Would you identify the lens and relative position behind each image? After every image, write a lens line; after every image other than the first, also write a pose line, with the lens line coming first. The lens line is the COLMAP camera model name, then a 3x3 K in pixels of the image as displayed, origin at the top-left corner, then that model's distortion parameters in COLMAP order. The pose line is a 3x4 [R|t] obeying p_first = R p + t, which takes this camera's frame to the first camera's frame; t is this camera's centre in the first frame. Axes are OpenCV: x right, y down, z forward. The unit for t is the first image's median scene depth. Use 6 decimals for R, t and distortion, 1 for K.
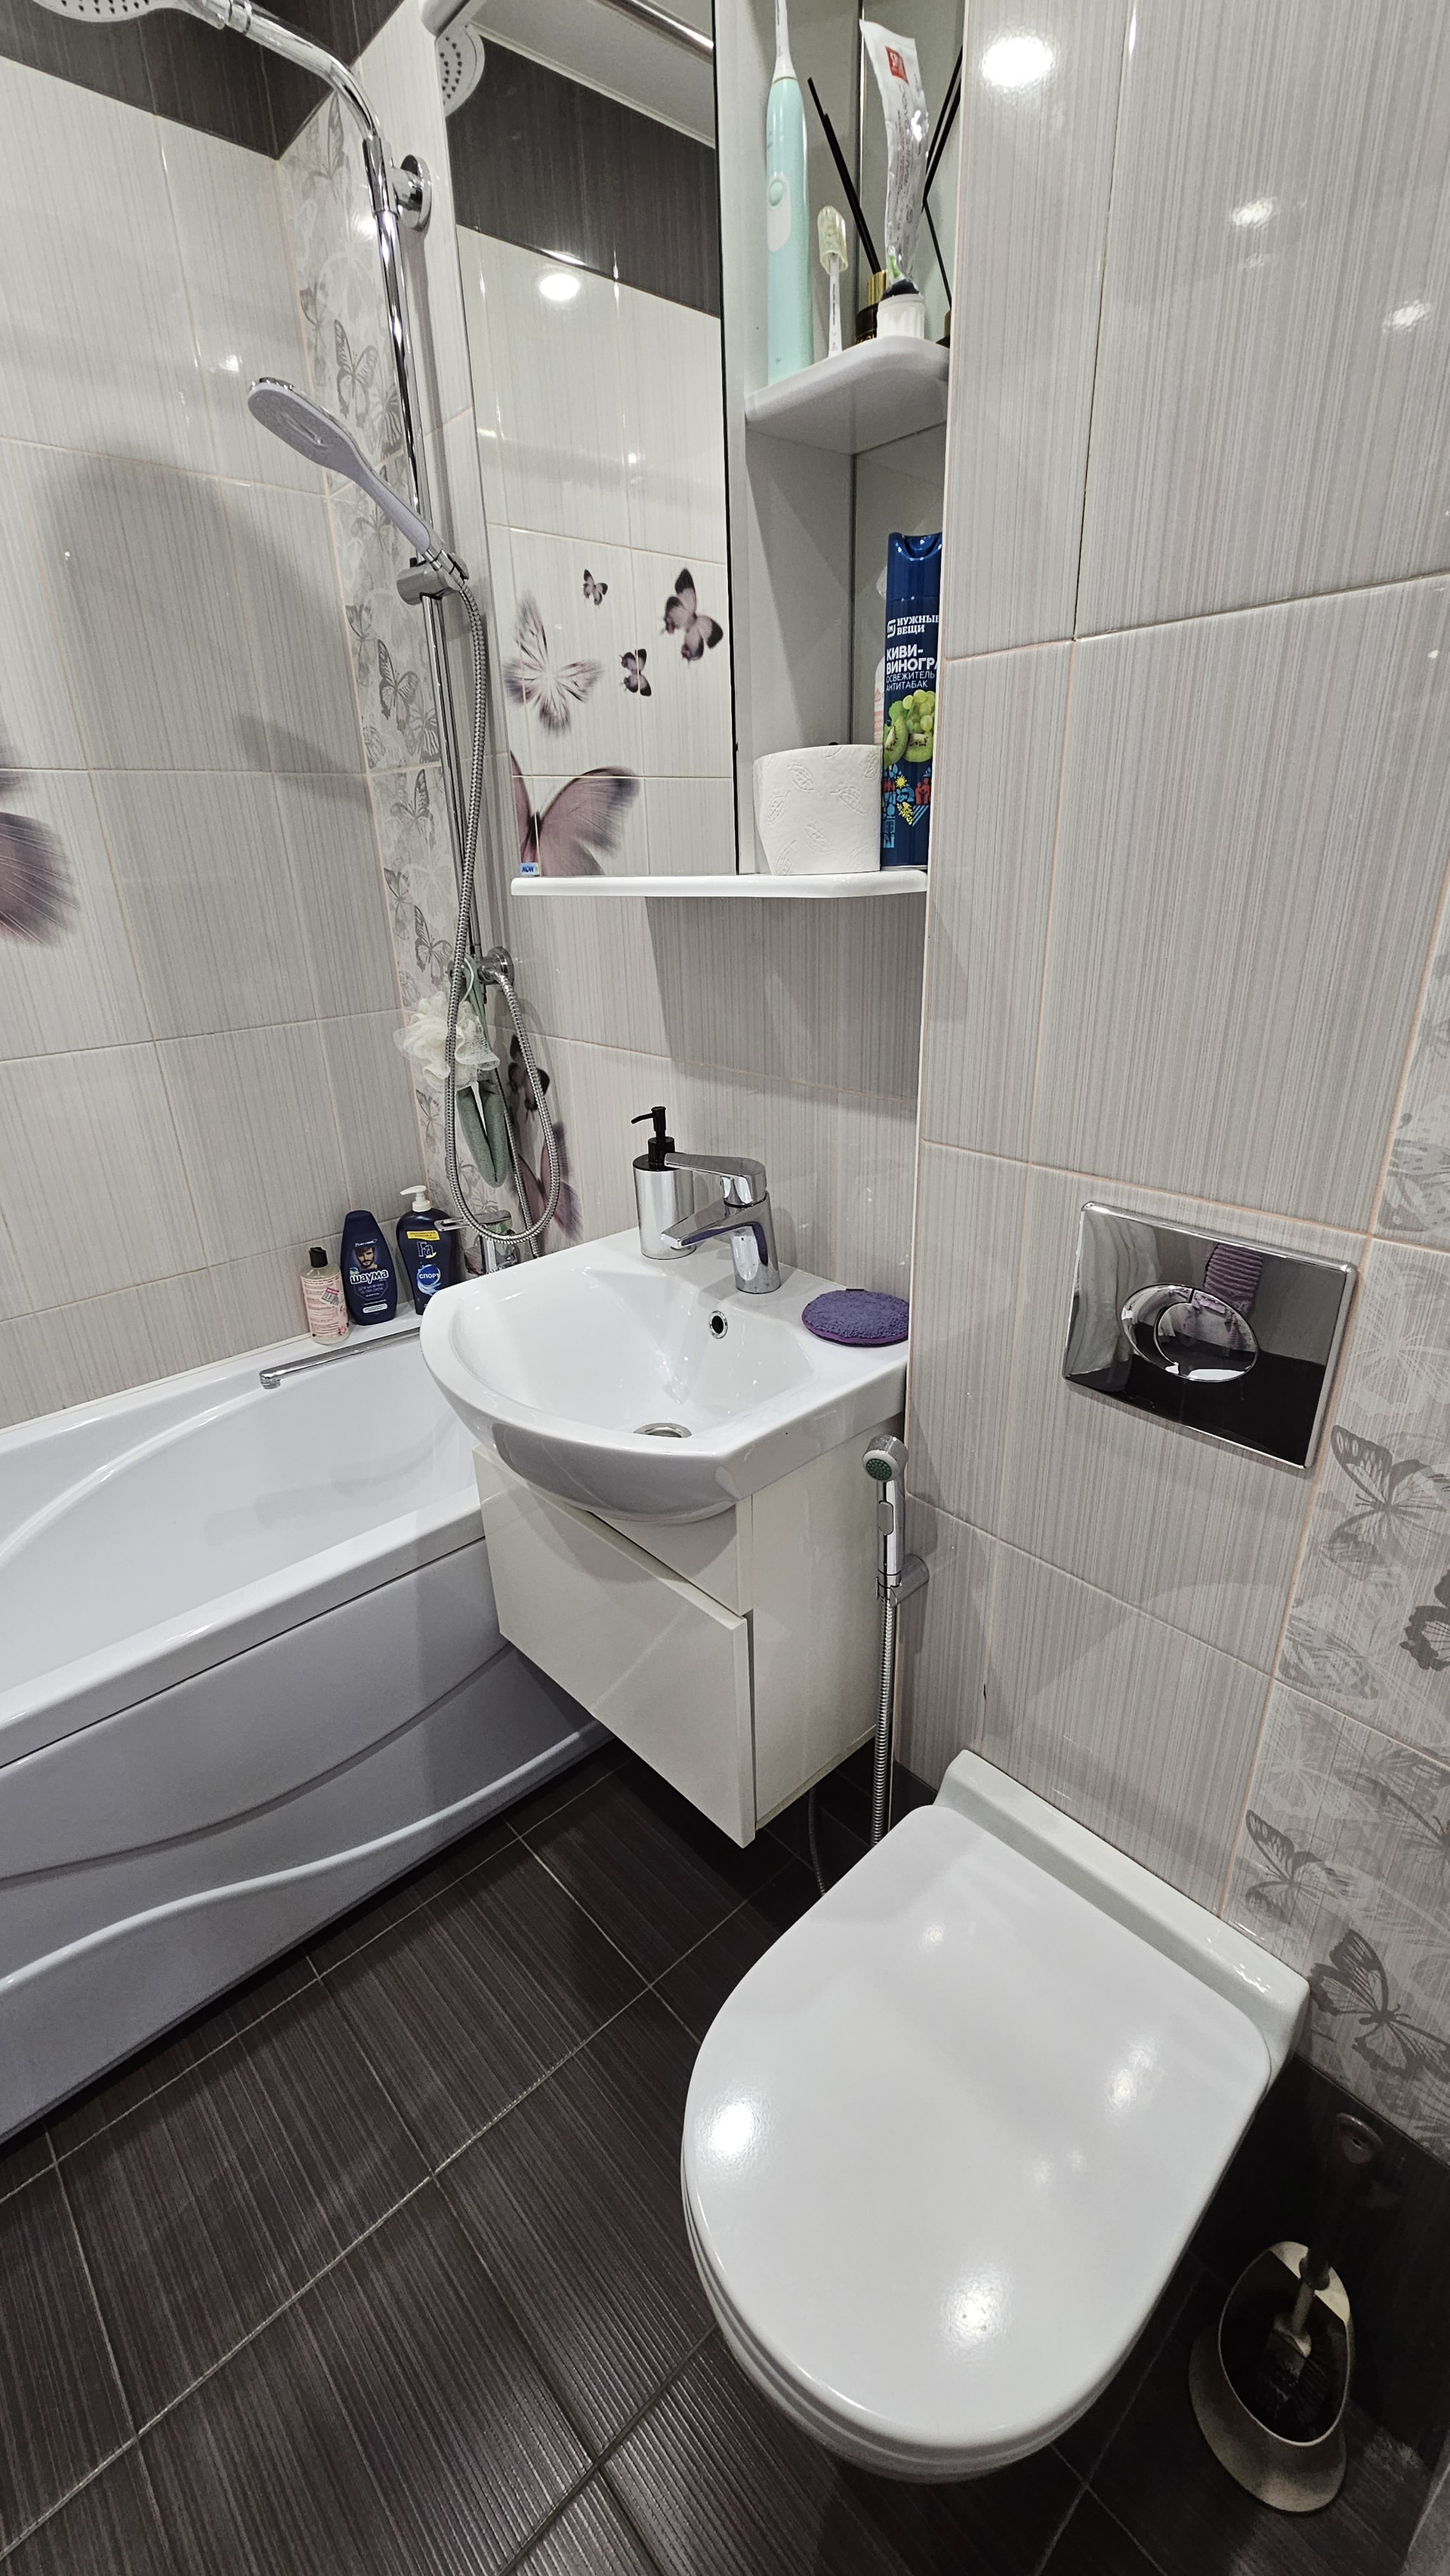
lens RADIAL K [[1053.5, 0, 720.4], [0, 1053.5, 1294.9], [0, 0, 1]] dist [-0.005625, 0.002558]
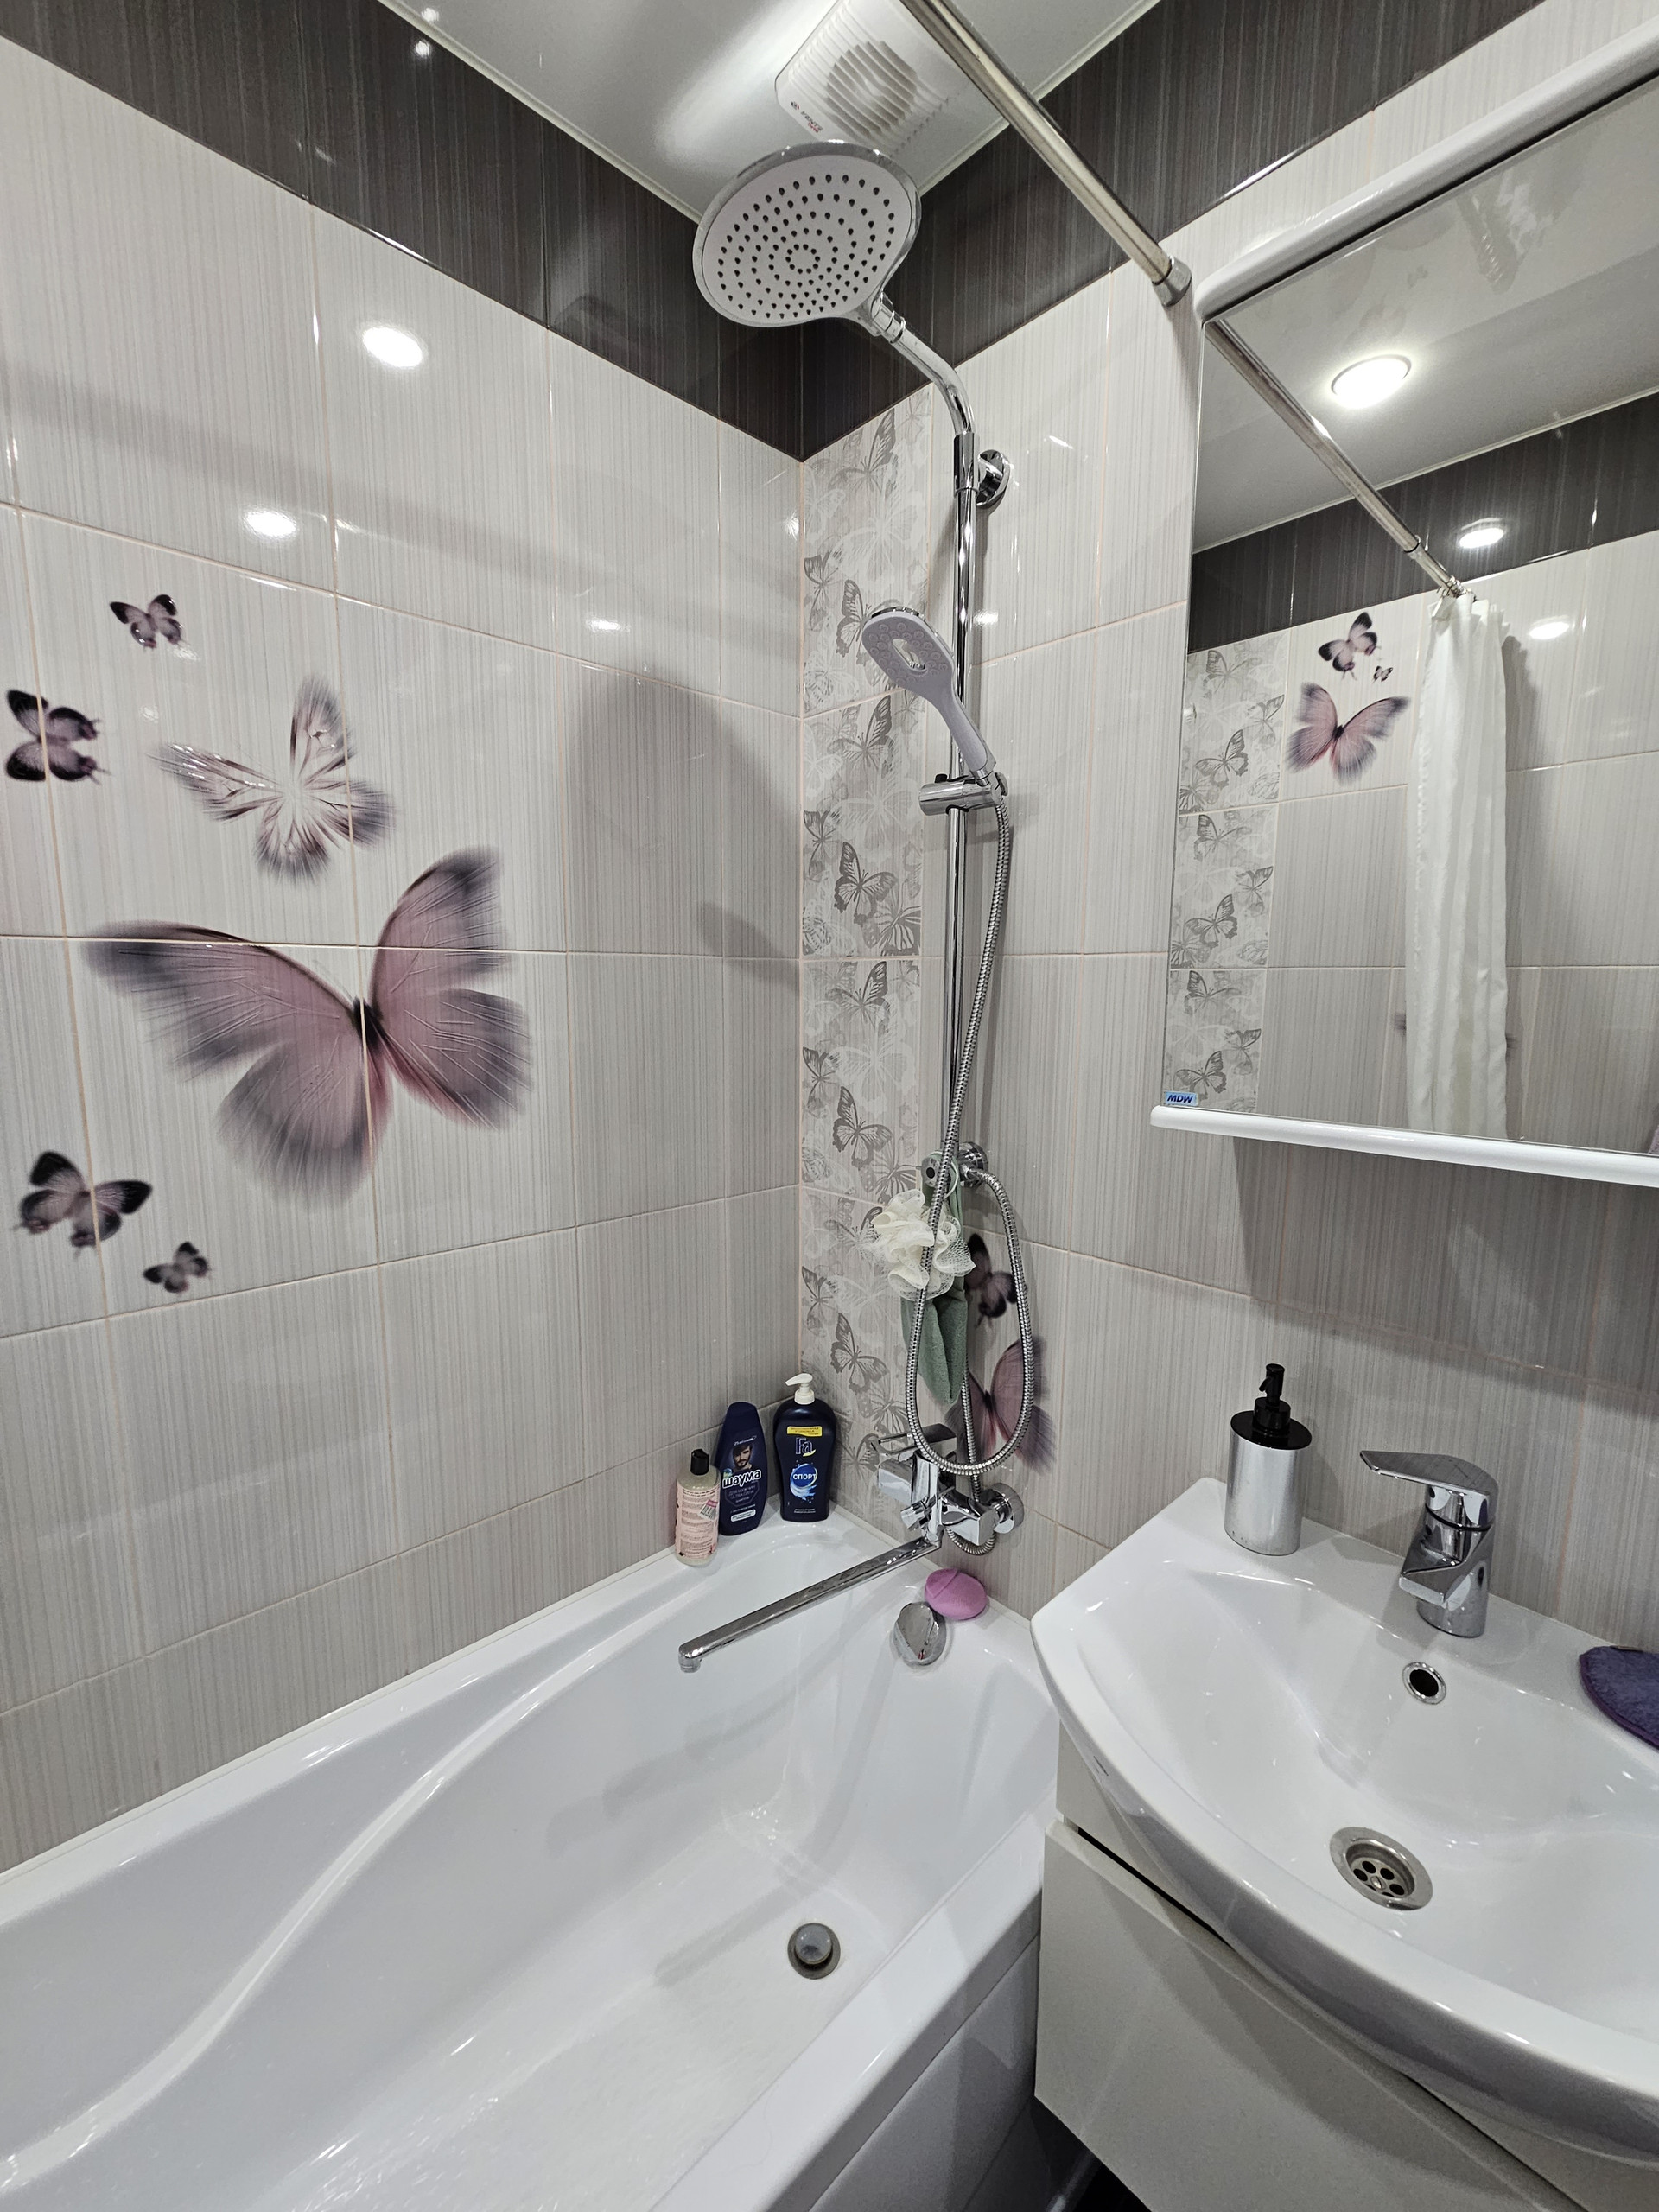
lens RADIAL K [[906.7, 0, 825.4], [0, 906.7, 1108.8], [0, 0, 1]] dist [-0.006852, 0.003170]
pose [[0.999000, 0.035939, 0.026599, -0.433518], [-0.027699, 0.964458, -0.262781, -0.174384], [-0.035098, 0.261782, 0.964489, 0.270394]]
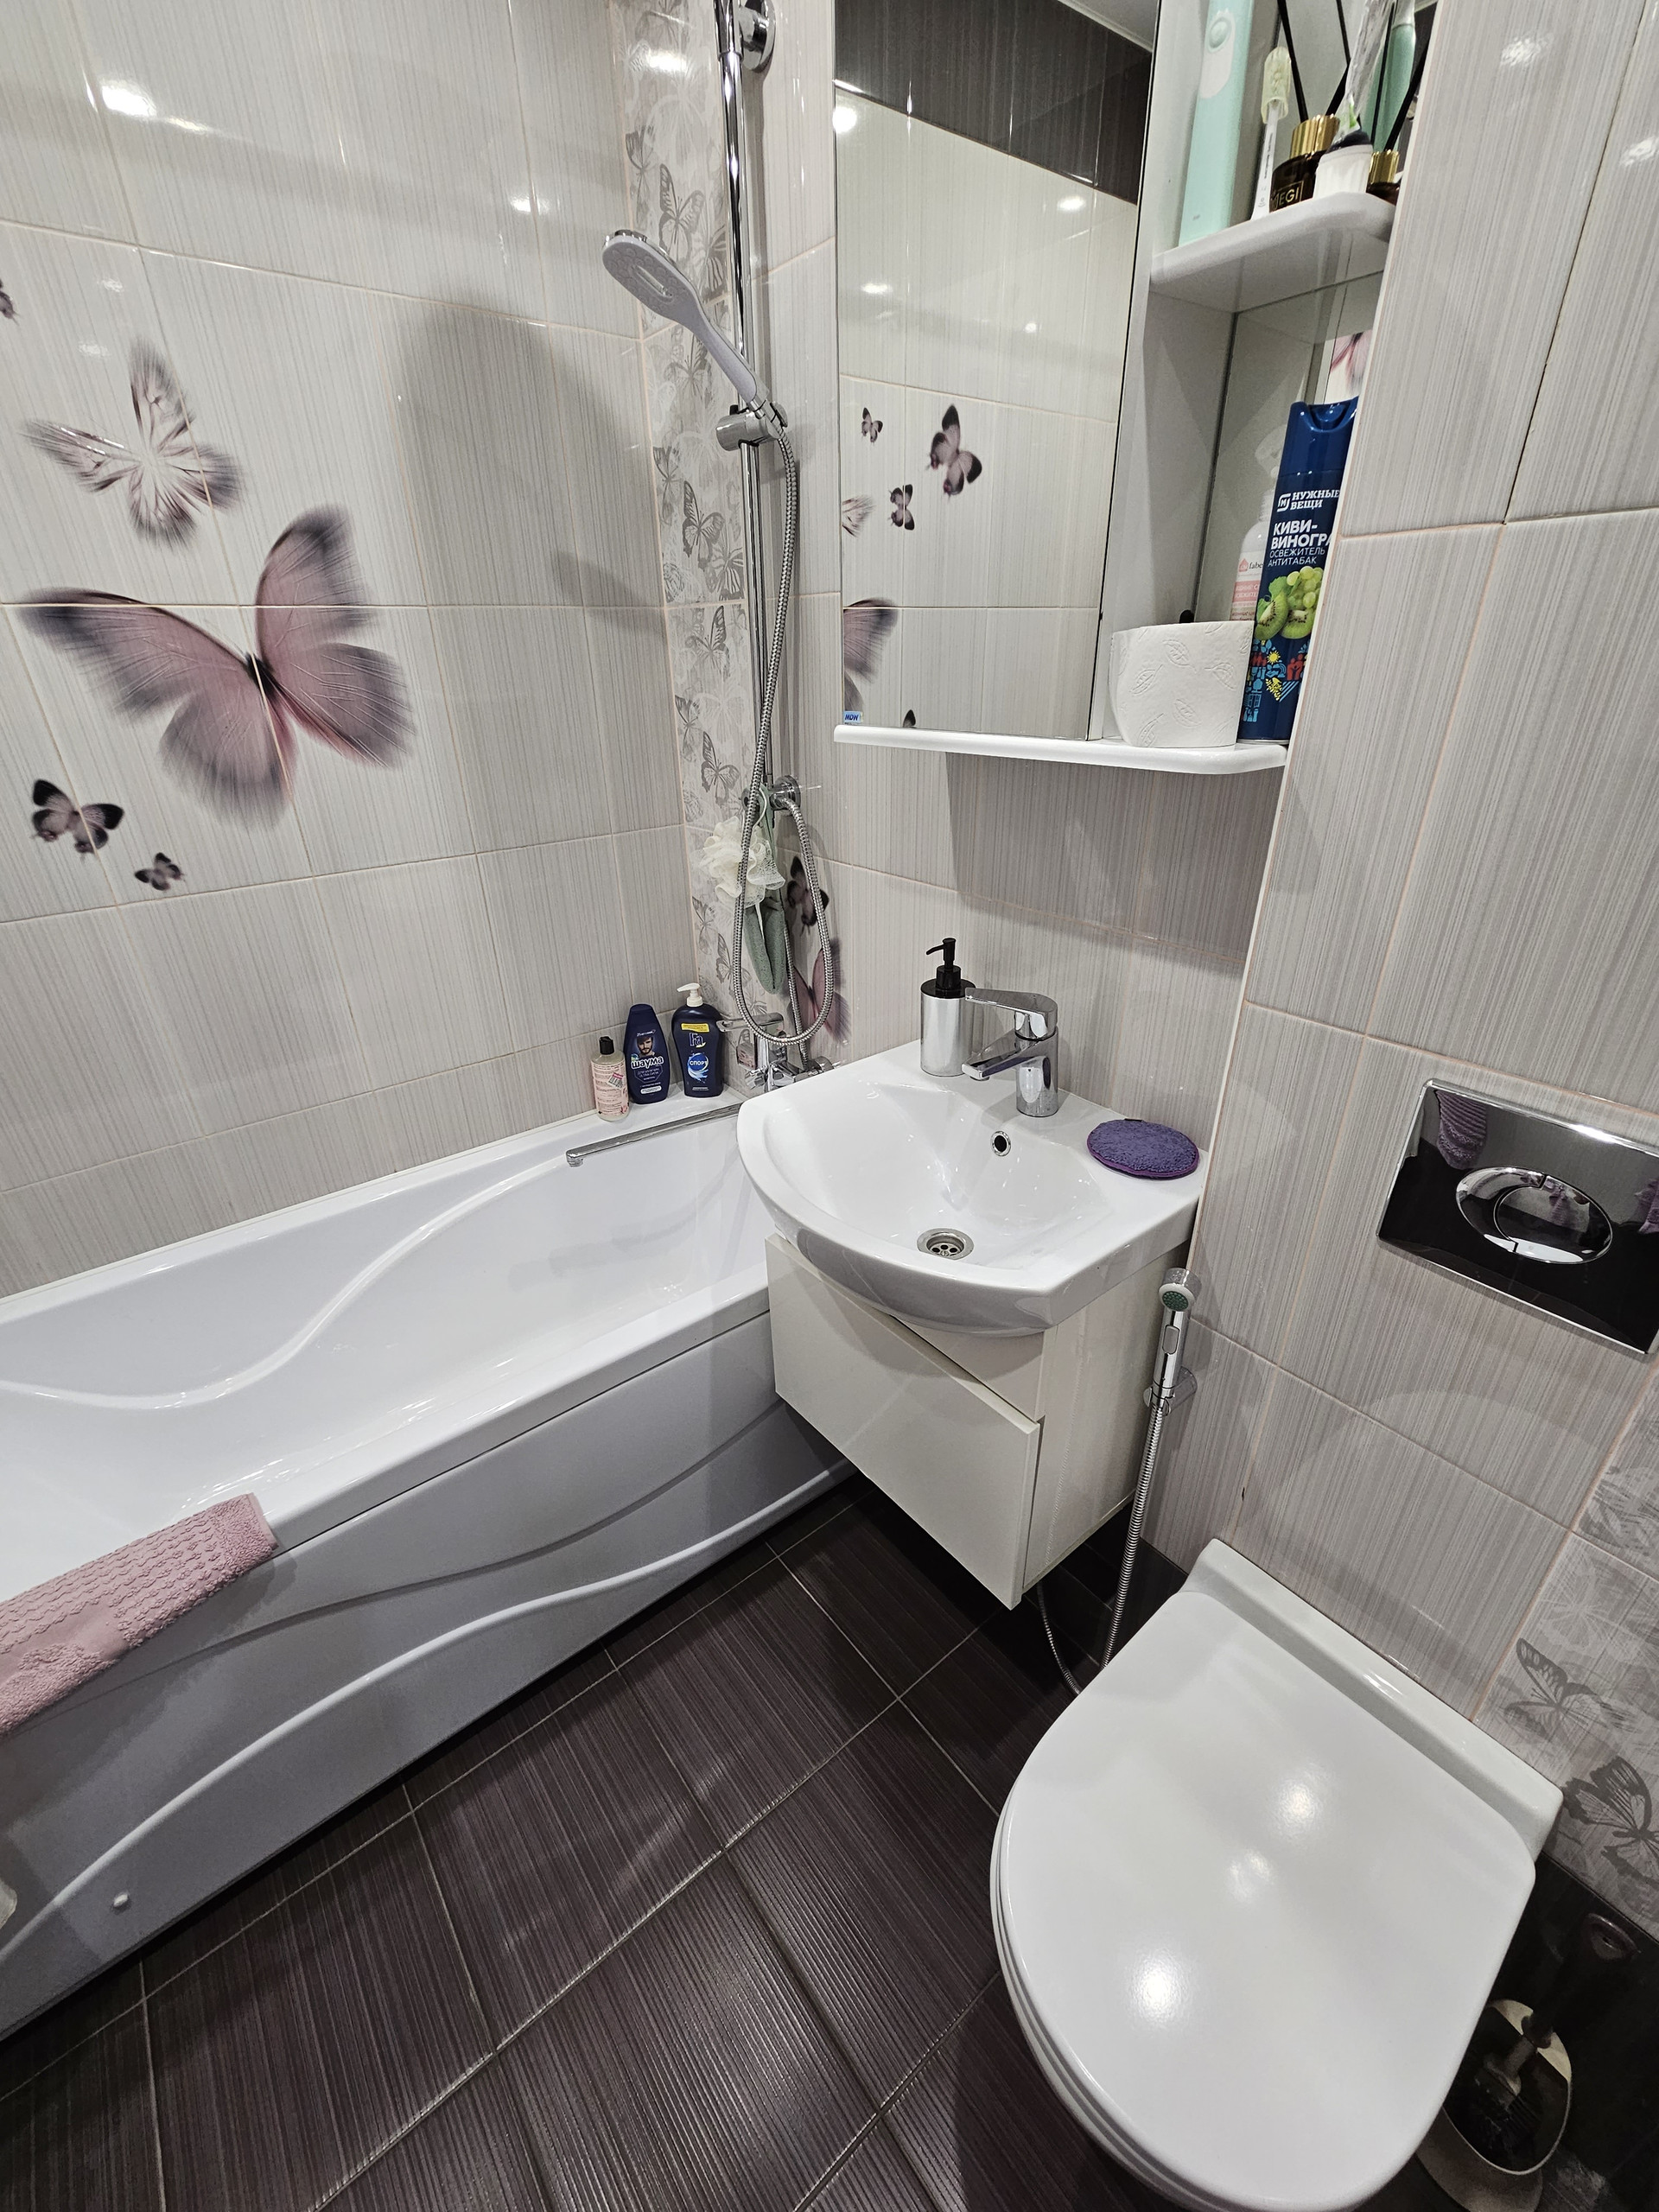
lens RADIAL K [[906.7, 0, 825.8], [0, 906.7, 1111.7], [0, 0, 1]] dist [-0.006852, 0.003170]
pose [[0.997698, 0.041017, -0.054005, -0.126967], [-0.036952, 0.996557, 0.074224, -0.064643], [0.056864, -0.072058, 0.995778, 0.047685]]
